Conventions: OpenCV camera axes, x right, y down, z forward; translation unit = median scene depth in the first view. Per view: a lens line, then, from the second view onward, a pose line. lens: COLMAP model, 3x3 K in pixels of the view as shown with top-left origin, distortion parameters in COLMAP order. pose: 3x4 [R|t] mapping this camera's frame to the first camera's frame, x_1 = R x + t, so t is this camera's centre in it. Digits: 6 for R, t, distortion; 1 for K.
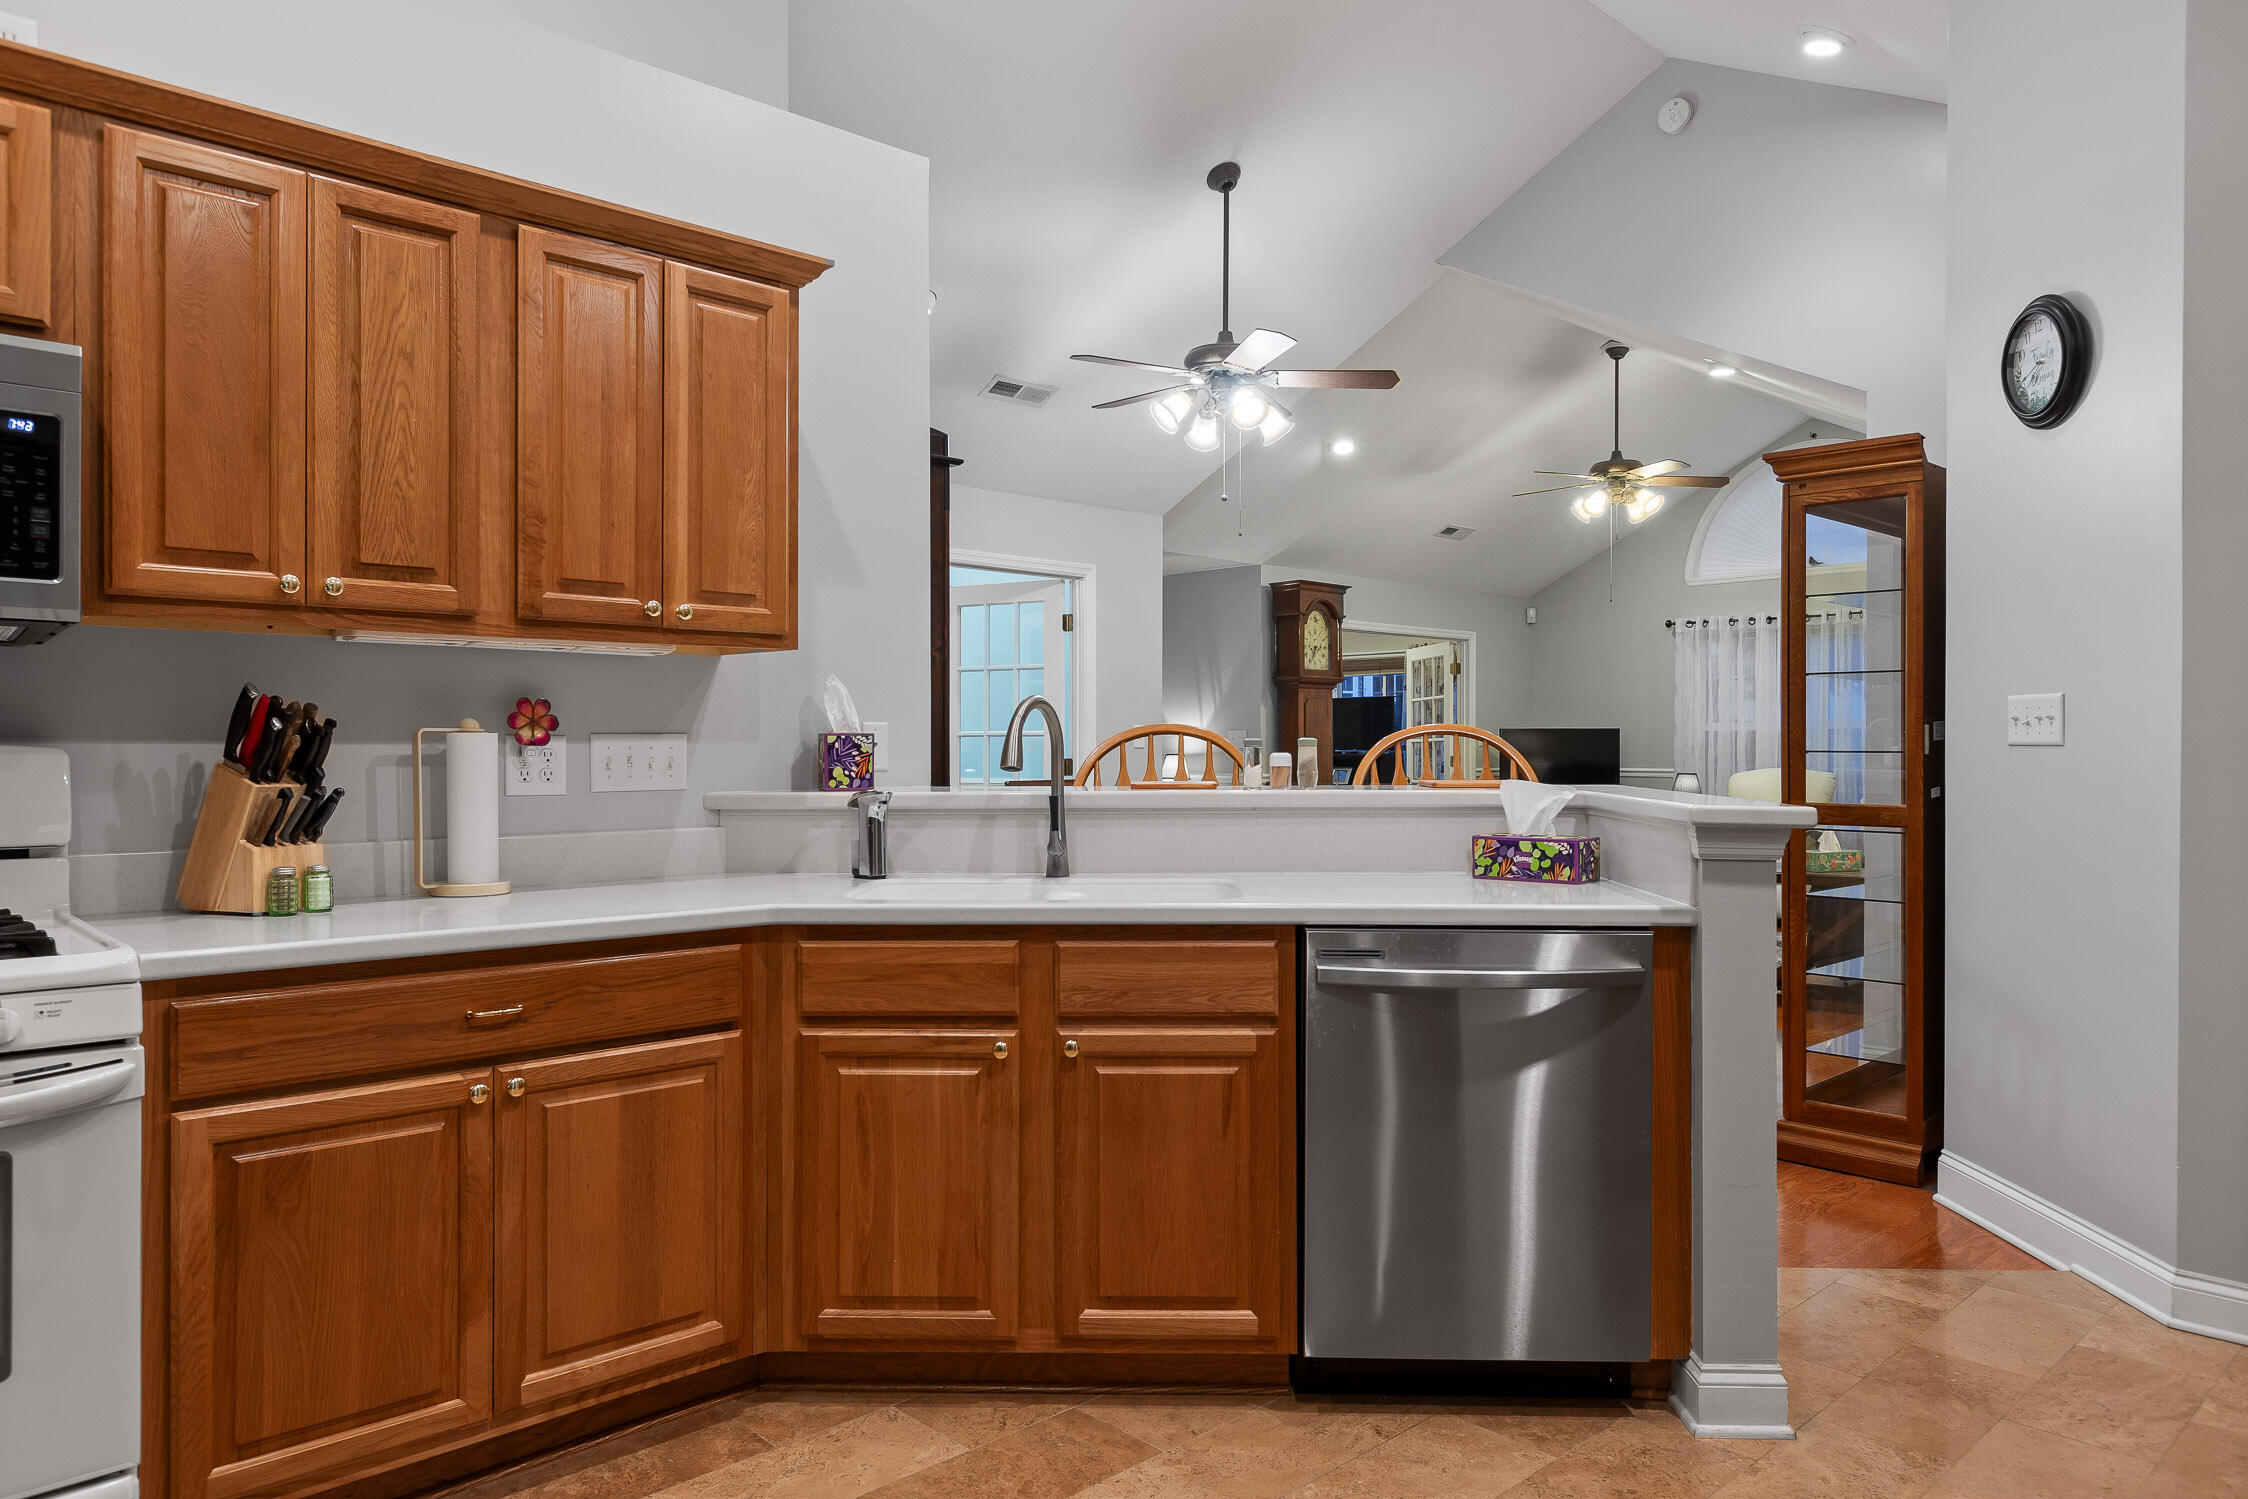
lens RADIAL K [[1456.8, 0, 1121.6], [0, 1456.8, 746.1], [0, 0, 1]] dist [0.005570, -0.004583]
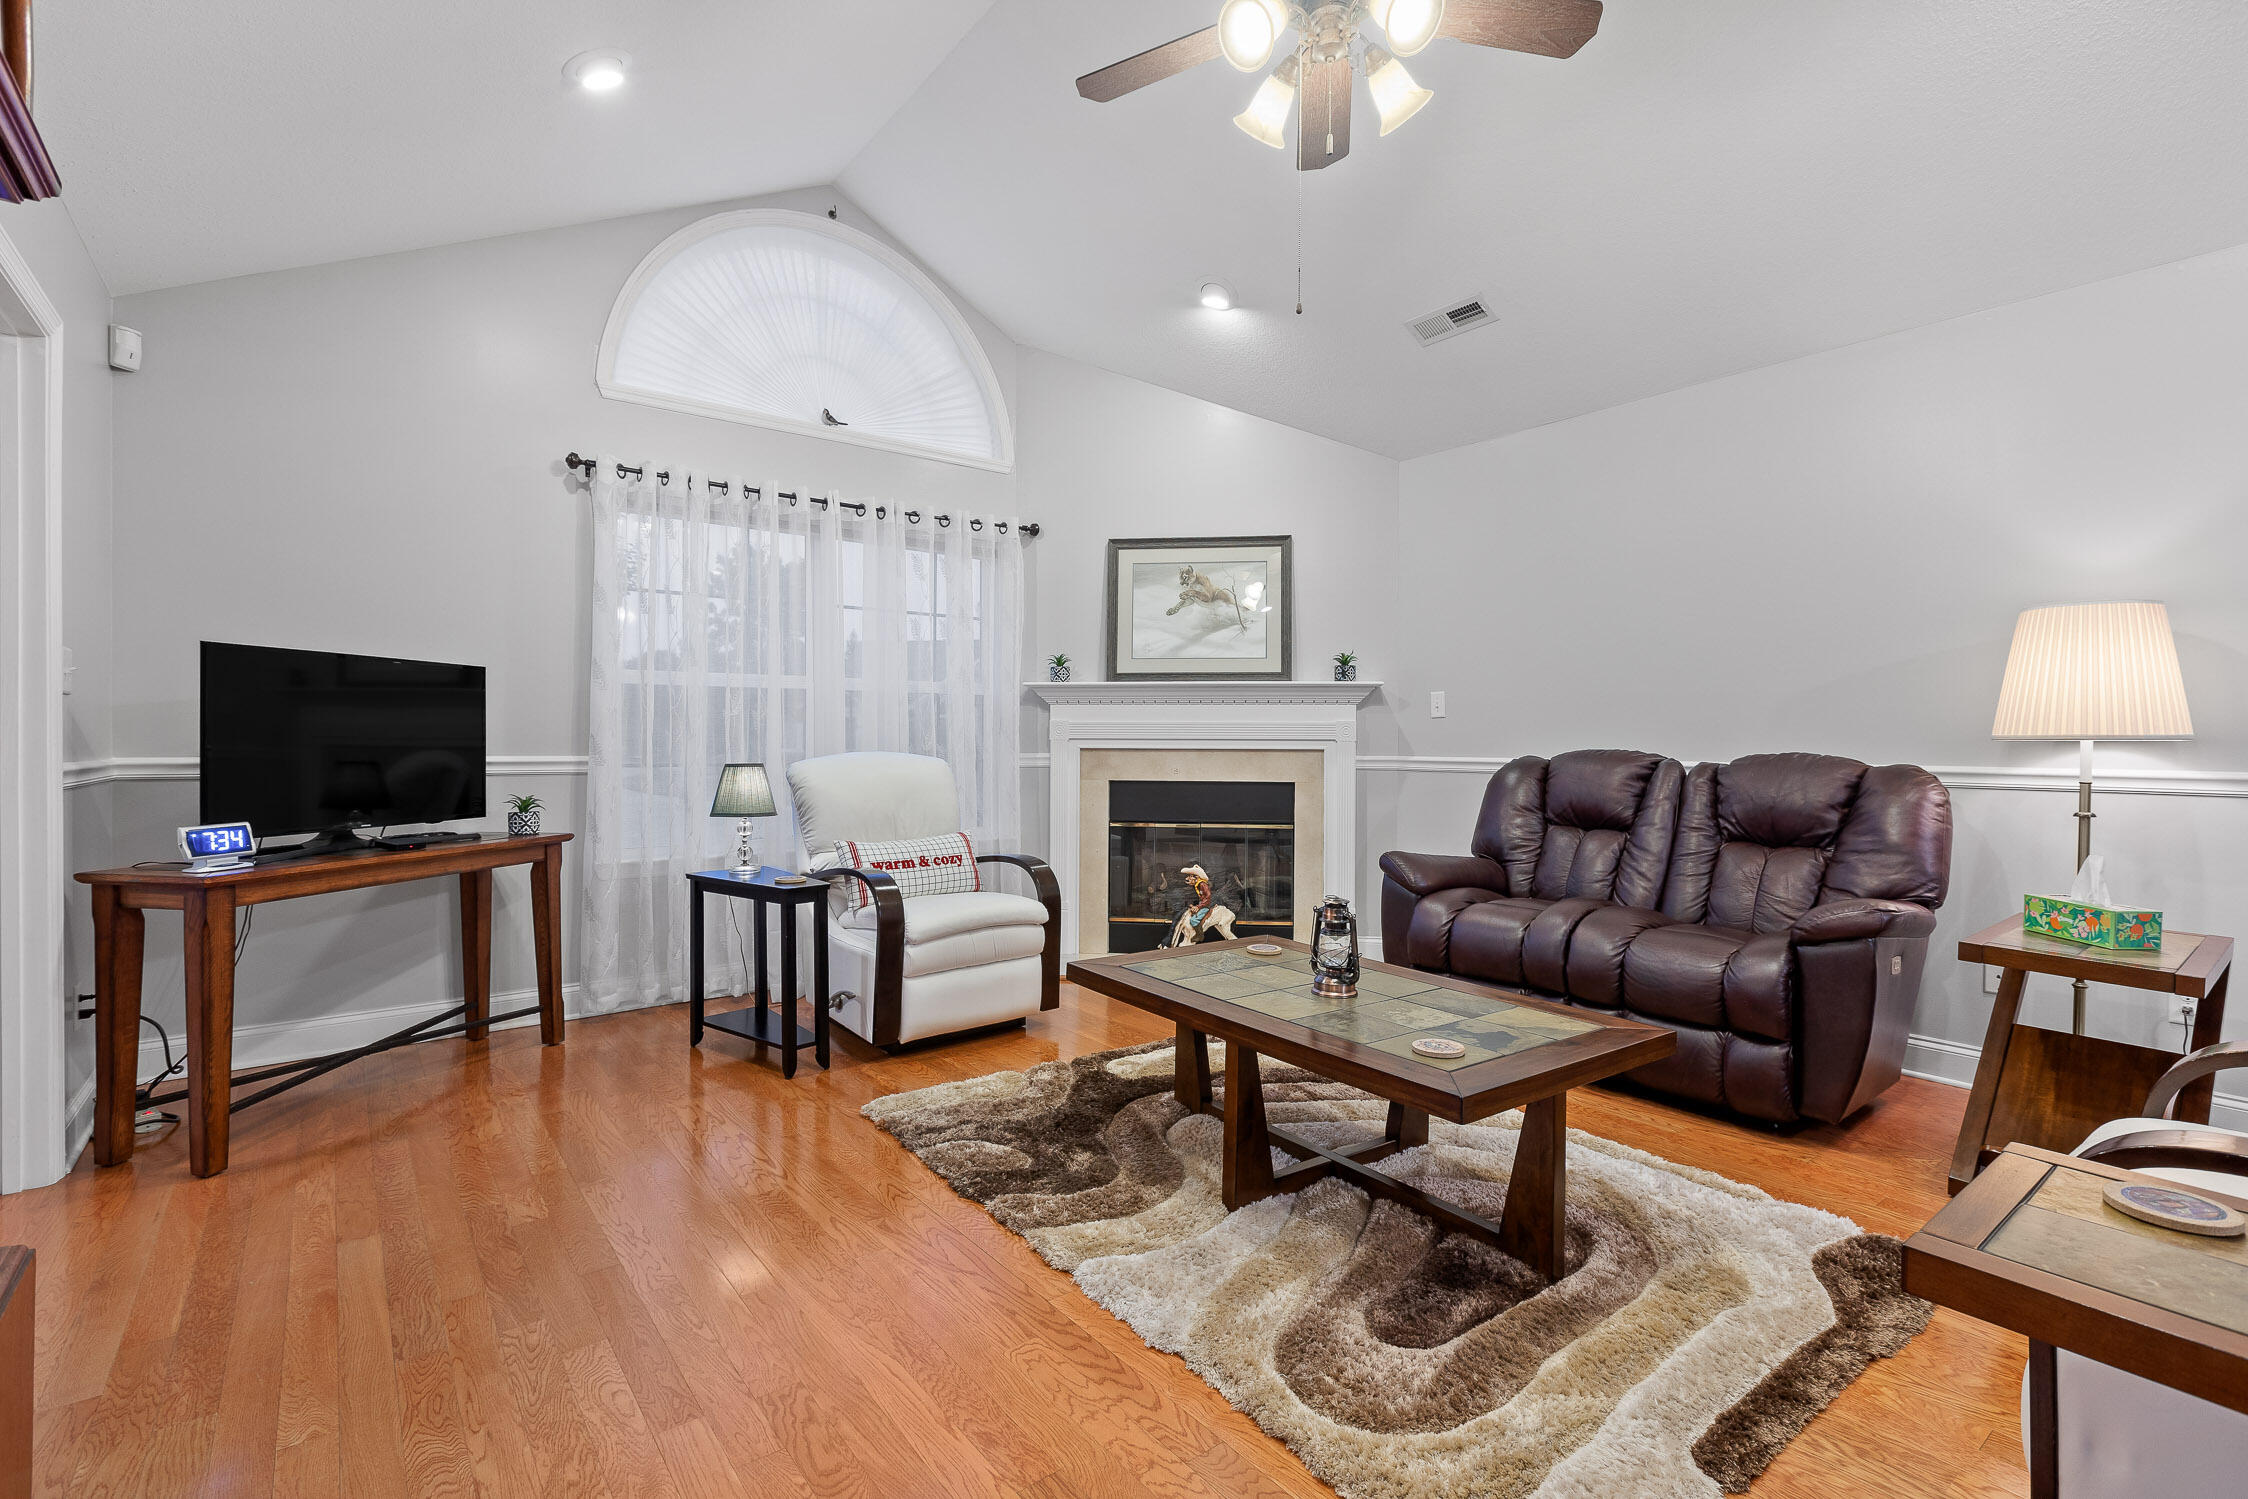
lens RADIAL K [[1011.5, 0, 1139.5], [0, 1011.5, 745.0], [0, 0, 1]] dist [0.000354, 0.000418]
pose [[0.077563, -0.003815, 0.996980, 0.215459], [-0.006276, 0.999971, 0.004314, 0.037432], [-0.996968, -0.006591, 0.077537, 3.204158]]
